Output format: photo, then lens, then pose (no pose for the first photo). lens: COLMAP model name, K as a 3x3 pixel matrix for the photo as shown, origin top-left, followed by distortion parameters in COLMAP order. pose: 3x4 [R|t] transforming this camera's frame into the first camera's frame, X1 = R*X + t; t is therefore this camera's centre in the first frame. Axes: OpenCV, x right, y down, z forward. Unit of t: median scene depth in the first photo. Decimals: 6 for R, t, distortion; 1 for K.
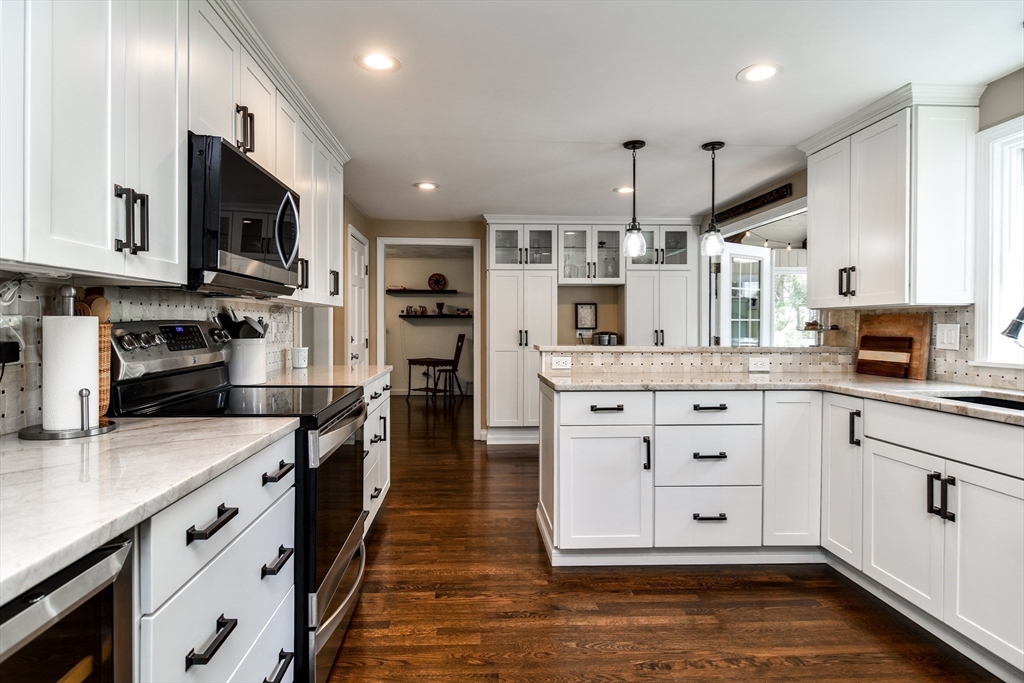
lens RADIAL K [[560.0, 0, 514.8], [0, 560.0, 327.3], [0, 0, 1]] dist [0.019174, -0.012856]
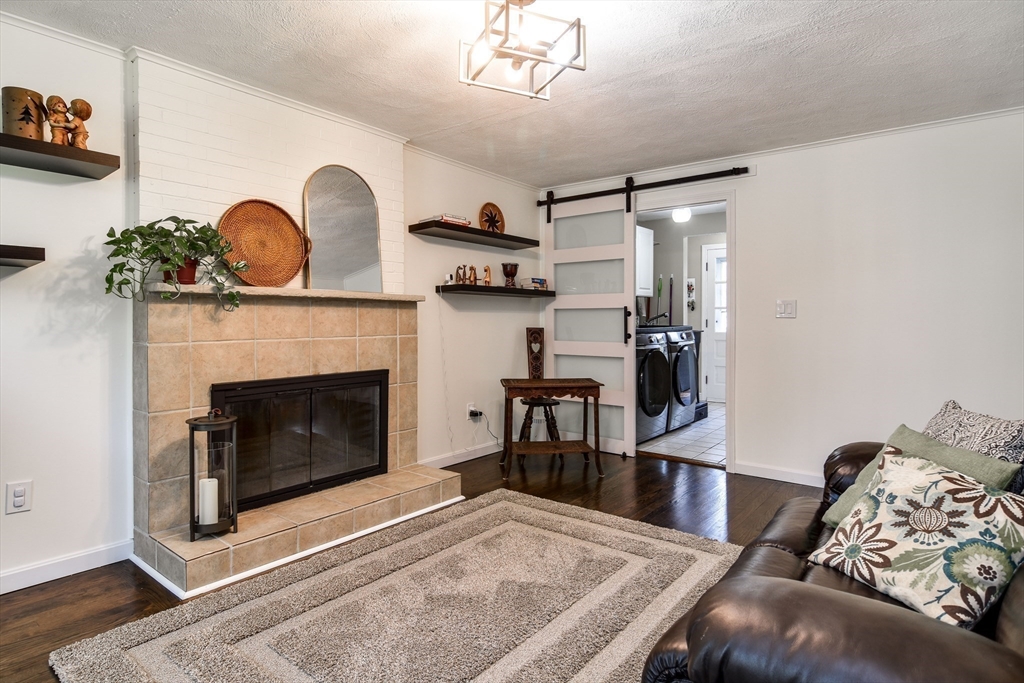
lens RADIAL K [[560.0, 0, 514.8], [0, 560.0, 327.3], [0, 0, 1]] dist [0.019174, -0.012856]
pose [[0.667305, -0.010753, 0.744707, -1.886300], [0.003361, 0.999929, 0.011426, 0.021756], [-0.744777, -0.005122, 0.667294, 2.600552]]
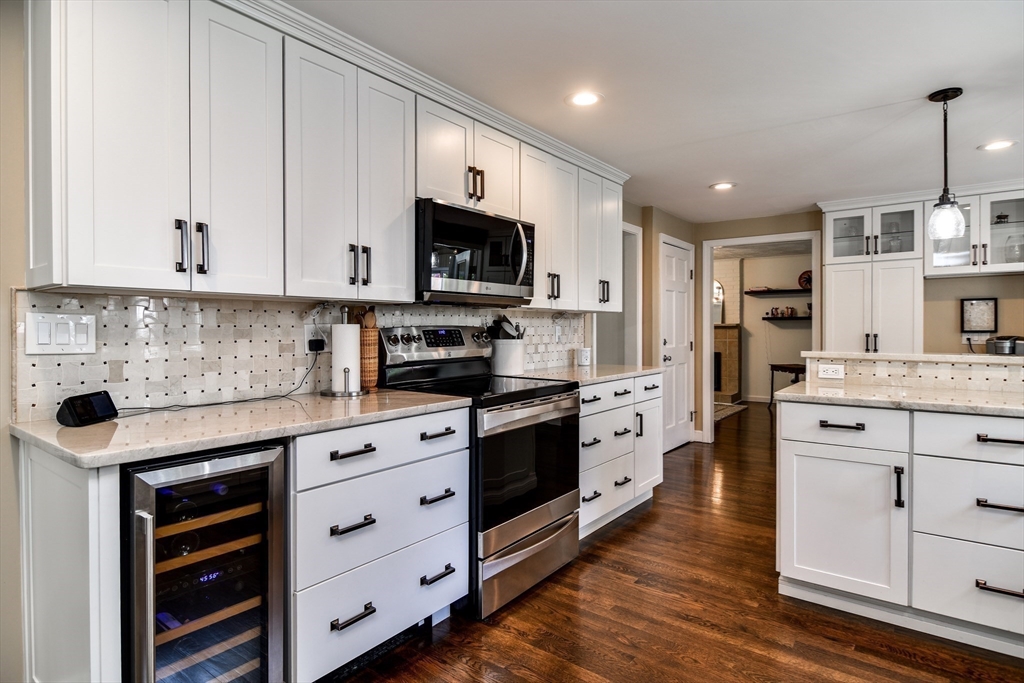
lens RADIAL K [[560.0, 0, 514.8], [0, 560.0, 327.3], [0, 0, 1]] dist [0.019174, -0.012856]
pose [[0.762924, -0.004799, -0.646470, 0.329515], [0.001103, 0.999981, -0.006121, 0.000222], [0.646487, 0.003957, 0.762915, 0.027873]]
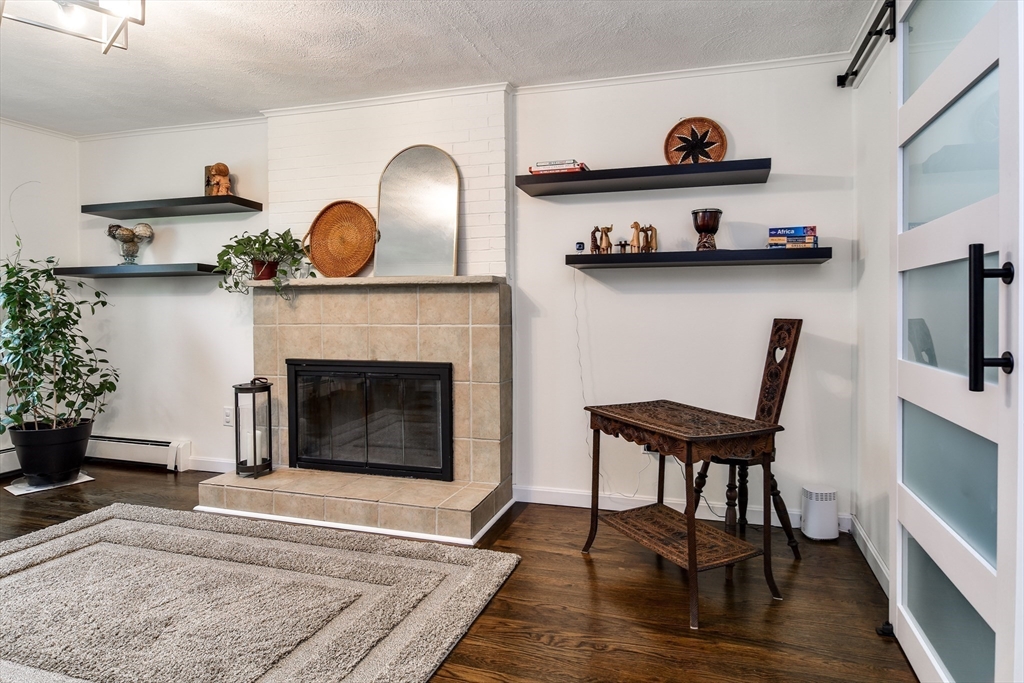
lens RADIAL K [[570.8, 0, 540.6], [0, 570.8, 319.1], [0, 0, 1]] dist [0.003575, 0.000232]
pose [[0.938317, 0.001482, -0.345774, -0.430172], [0.003159, 0.999912, 0.012859, 0.030631], [0.345763, -0.013158, 0.938230, 2.678393]]
